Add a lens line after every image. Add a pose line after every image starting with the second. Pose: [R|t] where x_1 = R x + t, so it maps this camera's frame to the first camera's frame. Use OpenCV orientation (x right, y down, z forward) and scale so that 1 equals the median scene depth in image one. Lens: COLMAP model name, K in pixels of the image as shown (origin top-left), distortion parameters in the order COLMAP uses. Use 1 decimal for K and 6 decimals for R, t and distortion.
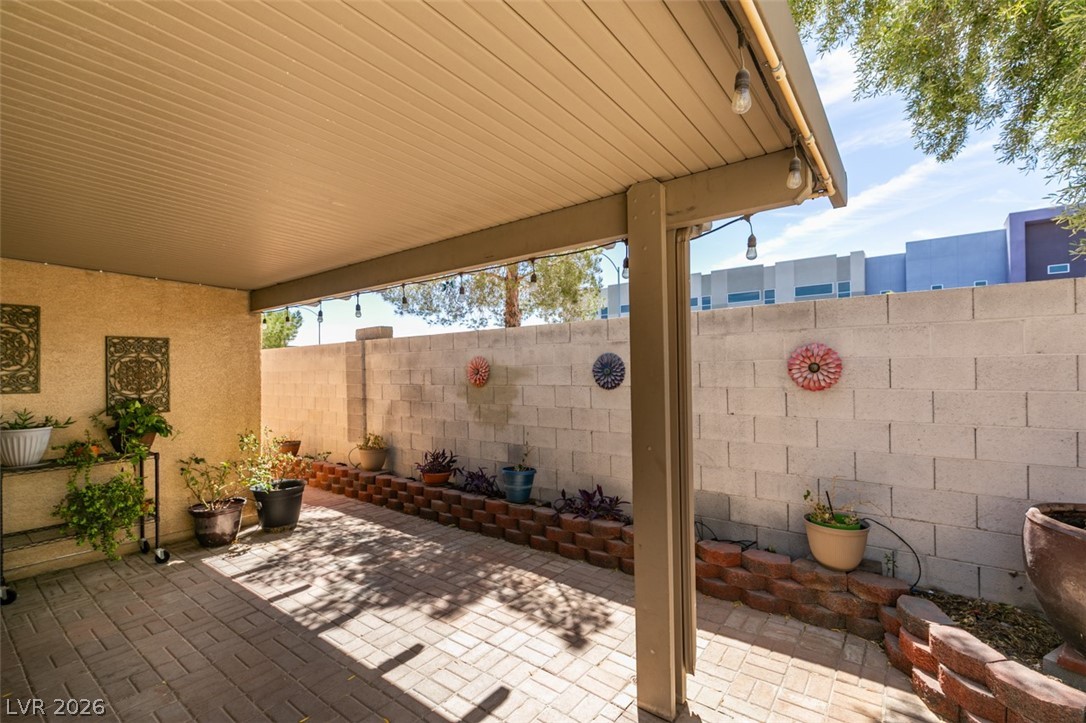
lens RADIAL K [[481.2, 0, 547.3], [0, 481.2, 366.5], [0, 0, 1]] dist [0.000578, -0.000016]
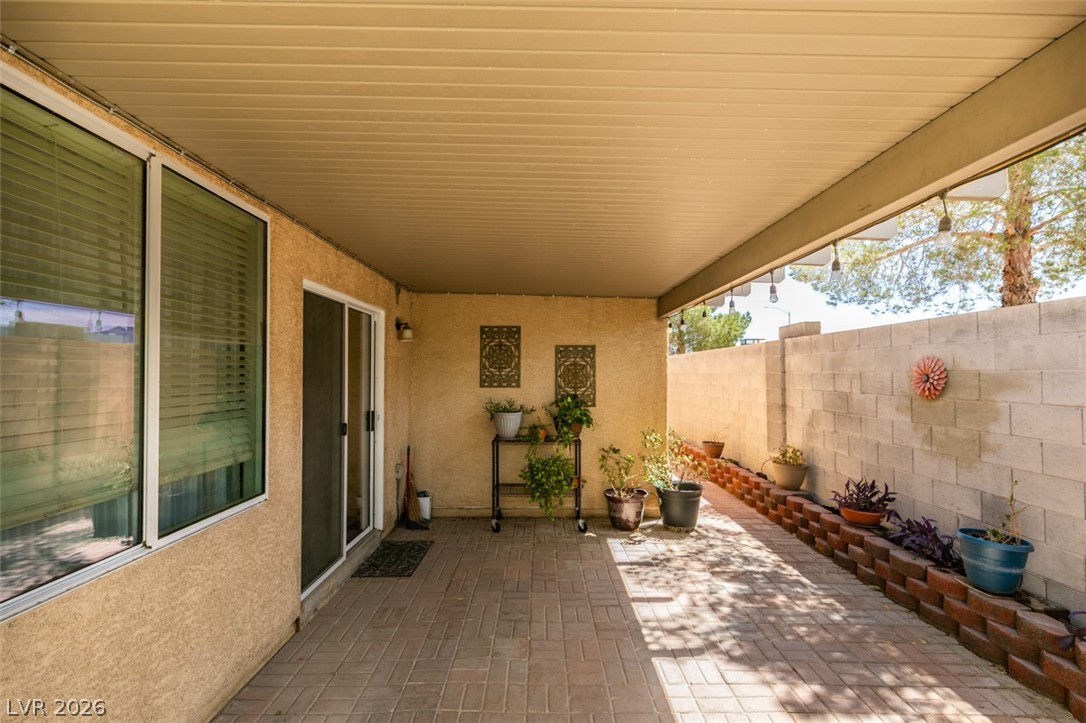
lens RADIAL K [[483.9, 0, 542.6], [0, 483.9, 368.6], [0, 0, 1]] dist [-0.001562, -0.000036]
pose [[0.601455, 0.006354, -0.798881, 0.091117], [-0.001197, 0.999974, 0.007052, -0.008635], [0.798906, -0.003285, 0.601447, 0.164025]]
